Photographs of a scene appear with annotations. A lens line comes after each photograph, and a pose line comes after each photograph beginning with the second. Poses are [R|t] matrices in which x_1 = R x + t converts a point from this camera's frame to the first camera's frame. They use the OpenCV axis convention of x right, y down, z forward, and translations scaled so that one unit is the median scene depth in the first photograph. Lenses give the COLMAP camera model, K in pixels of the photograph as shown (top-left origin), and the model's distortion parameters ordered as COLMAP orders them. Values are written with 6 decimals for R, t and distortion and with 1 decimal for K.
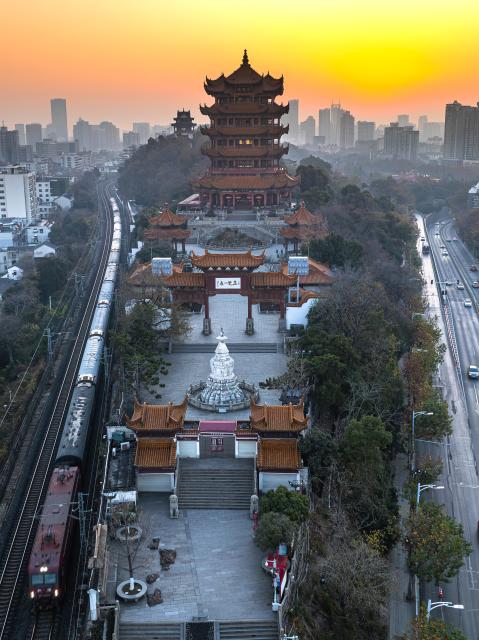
lens RADIAL K [[654.1, 0, 239.5], [0, 654.1, 320.0], [0, 0, 1]] dist [-0.002127, -0.009893]
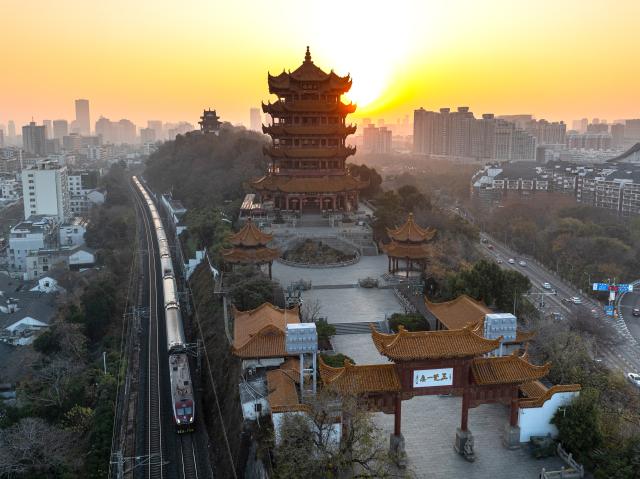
lens RADIAL K [[532.8, 0, 320.0], [0, 532.8, 239.5], [0, 0, 1]] dist [-0.013032, -0.012284]
pose [[0.987879, -0.017219, 0.154268, -0.079895], [0.029001, 0.996803, -0.074447, -0.061425], [-0.152493, 0.078019, 0.985220, 0.209359]]
